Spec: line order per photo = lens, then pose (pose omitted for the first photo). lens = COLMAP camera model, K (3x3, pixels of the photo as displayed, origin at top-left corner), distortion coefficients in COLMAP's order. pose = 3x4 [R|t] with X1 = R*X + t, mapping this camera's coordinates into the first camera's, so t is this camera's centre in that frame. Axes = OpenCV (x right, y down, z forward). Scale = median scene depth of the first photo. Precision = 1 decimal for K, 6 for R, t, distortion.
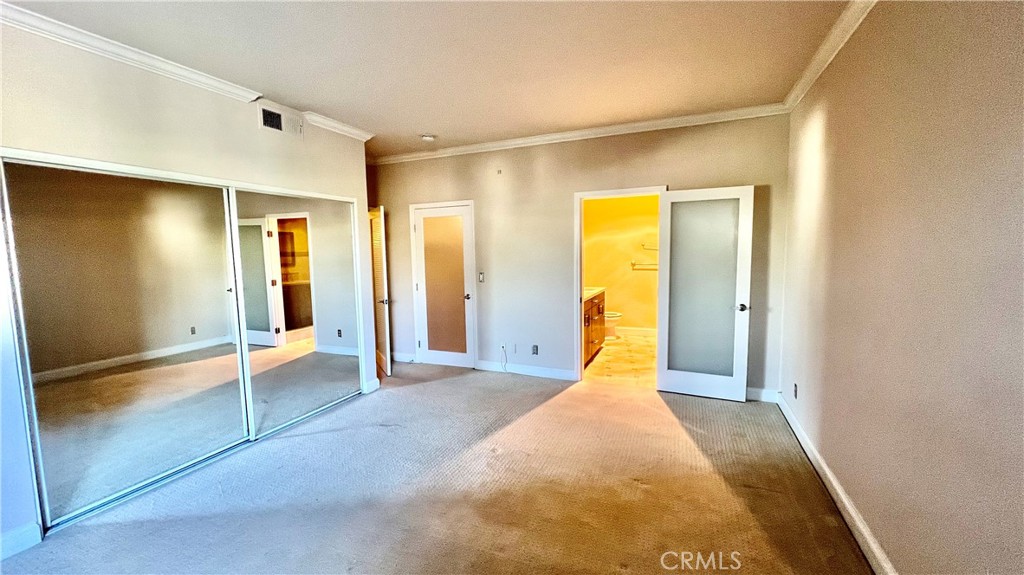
lens RADIAL K [[409.8, 0, 508.2], [0, 409.8, 288.7], [0, 0, 1]] dist [0.000149, 0.000146]
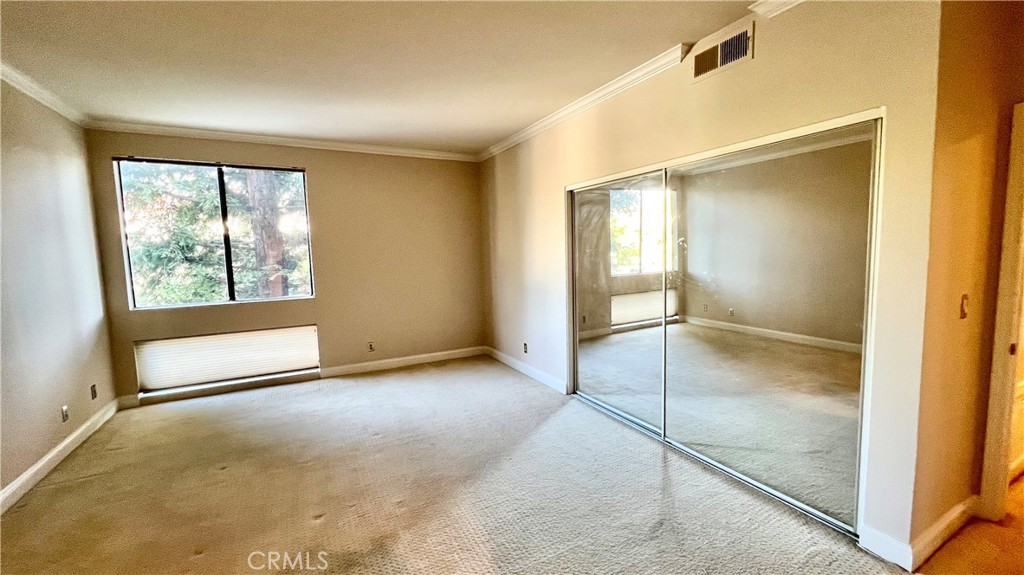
lens RADIAL K [[409.8, 0, 508.2], [0, 409.8, 288.7], [0, 0, 1]] dist [0.000149, 0.000146]
pose [[-0.626955, 0.099326, -0.772698, 0.262650], [-0.041911, 0.986103, 0.160764, -0.095341], [0.777928, 0.133176, -0.614079, 1.142504]]
